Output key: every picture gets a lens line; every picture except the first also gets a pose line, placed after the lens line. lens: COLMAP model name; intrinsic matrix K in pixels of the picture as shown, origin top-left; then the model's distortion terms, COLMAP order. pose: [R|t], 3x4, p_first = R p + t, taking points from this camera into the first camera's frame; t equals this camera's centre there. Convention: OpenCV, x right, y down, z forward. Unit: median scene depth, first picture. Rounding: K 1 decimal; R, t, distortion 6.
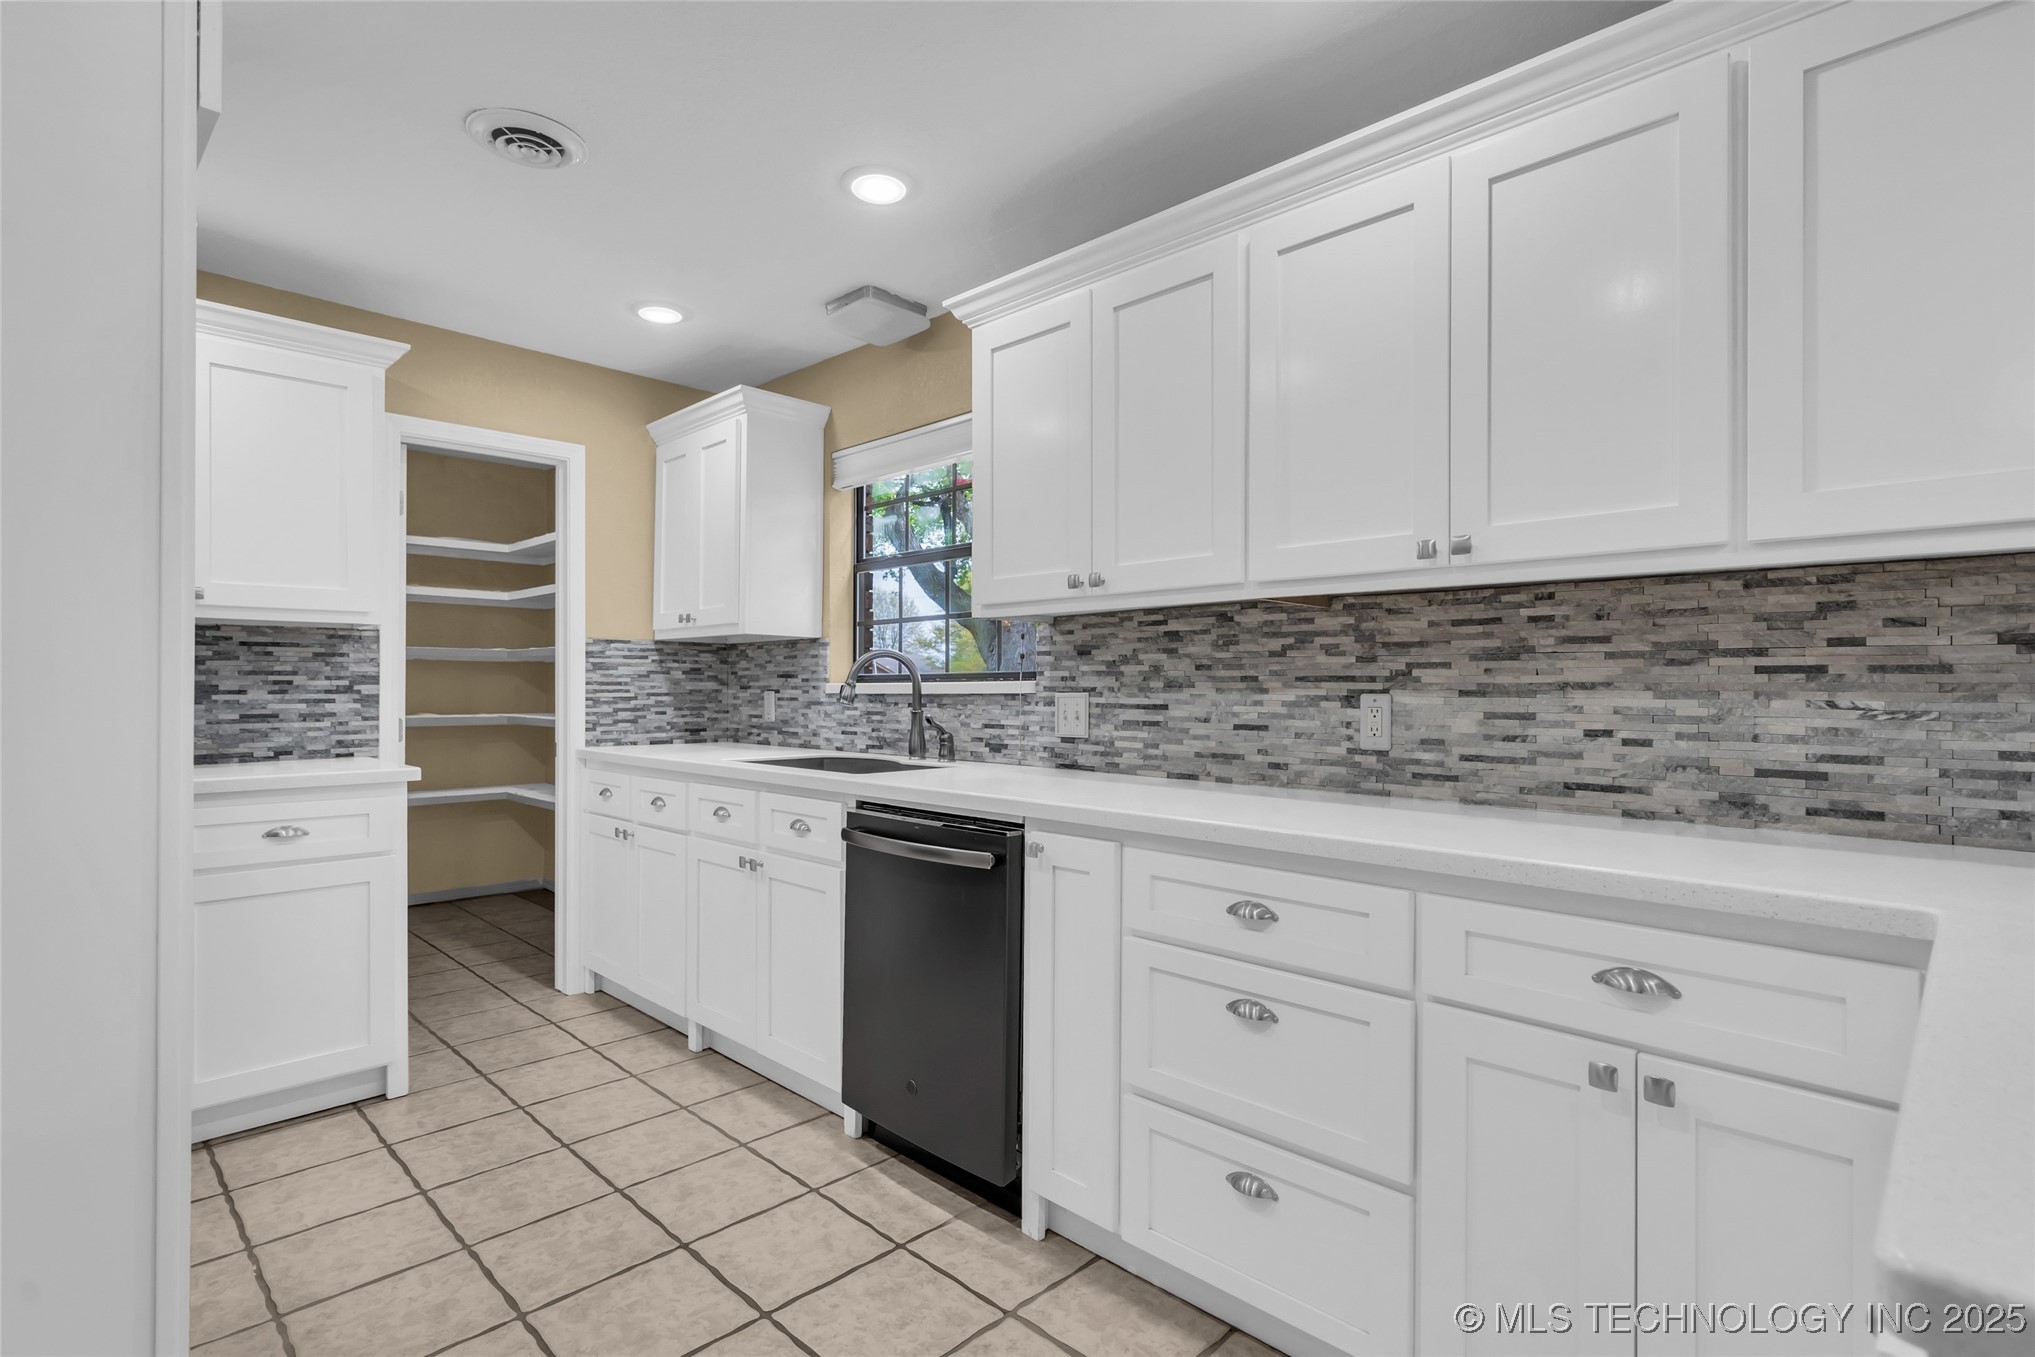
lens RADIAL K [[976.7, 0, 1017.5], [0, 976.7, 678.5], [0, 0, 1]] dist [0.000269, -0.000065]
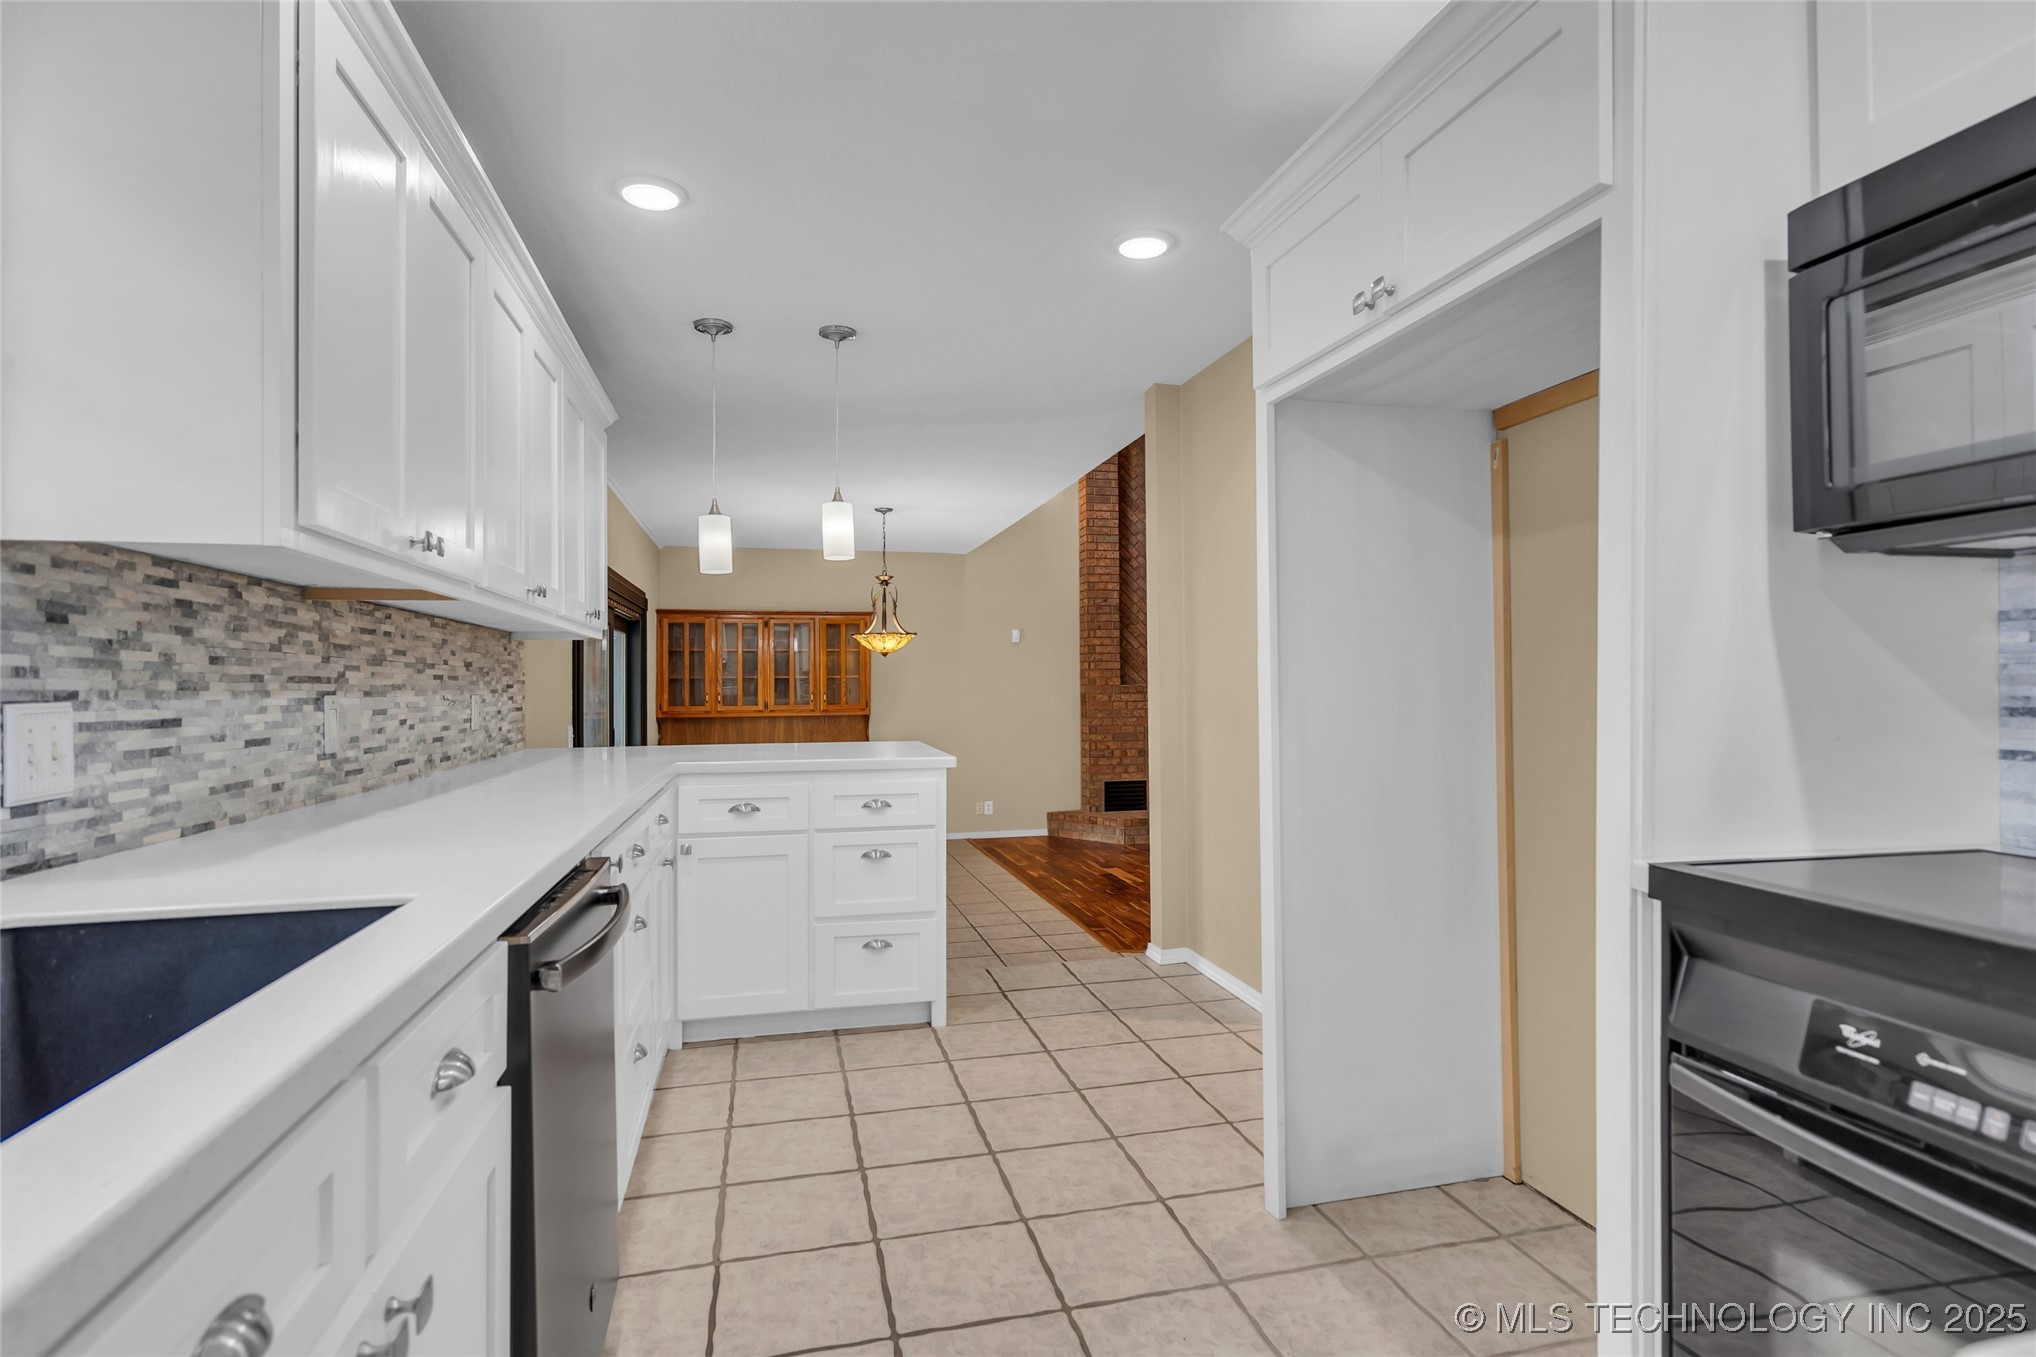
lens RADIAL K [[984.2, 0, 1020.8], [0, 984.2, 661.8], [0, 0, 1]] dist [0.001873, -0.000013]
pose [[-0.847727, 0.019229, 0.530084, -0.533503], [0.004432, 0.999565, -0.029171, 0.009894], [-0.530414, -0.022380, -0.847443, 1.062689]]
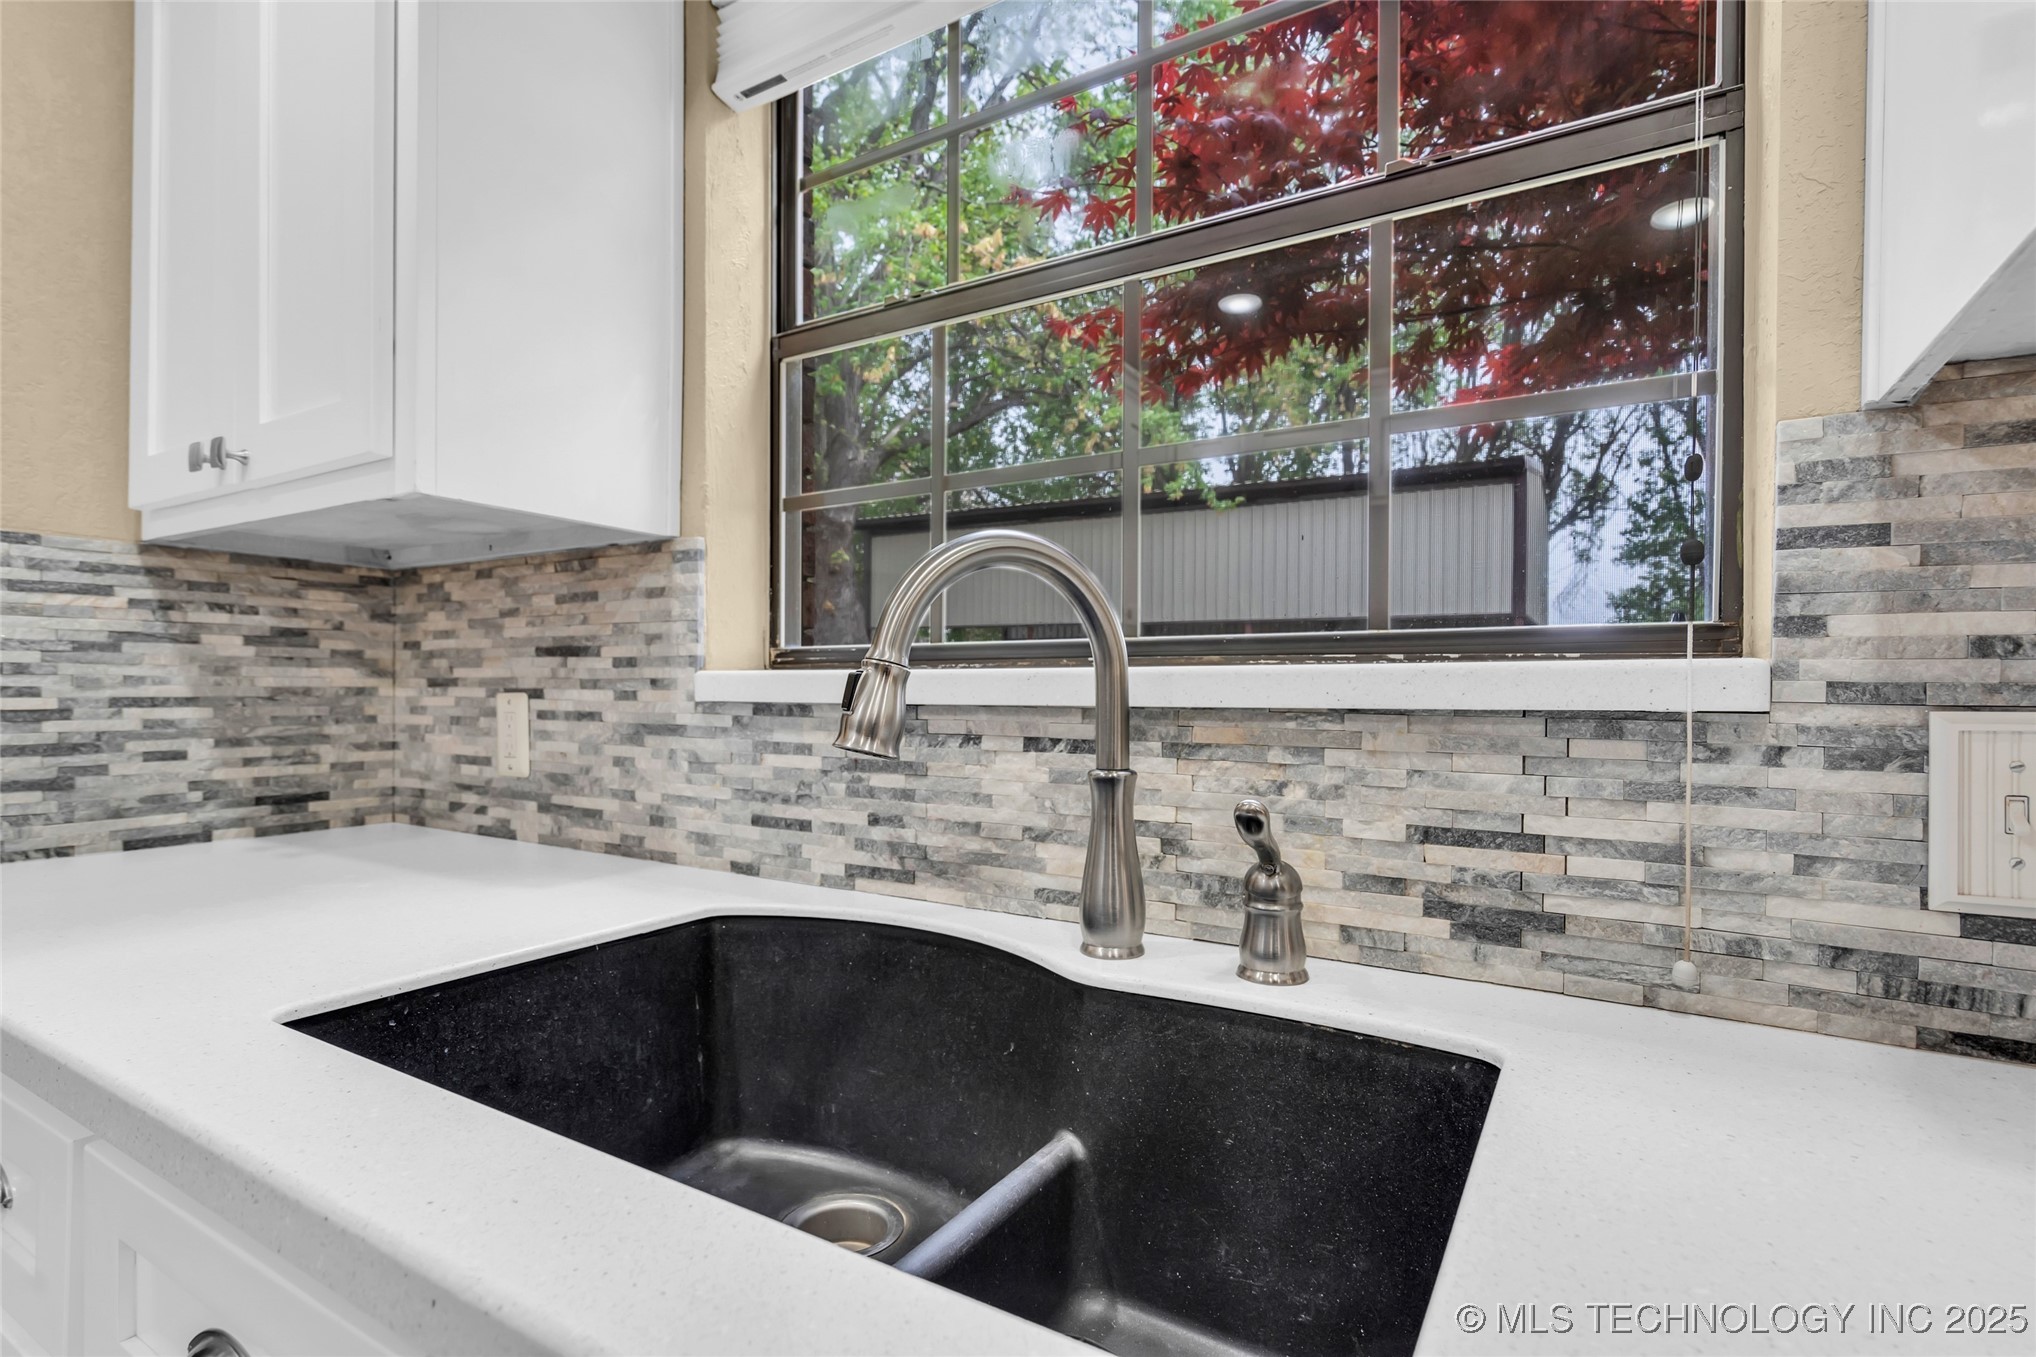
lens RADIAL K [[985.7, 0, 1018.4], [0, 985.7, 694.6], [0, 0, 1]] dist [0.004512, 0.000555]
pose [[0.974427, 0.001408, 0.224699, -0.198857], [-0.005663, 0.999817, 0.018296, 0.007556], [-0.224632, -0.019100, 0.974257, 0.779693]]
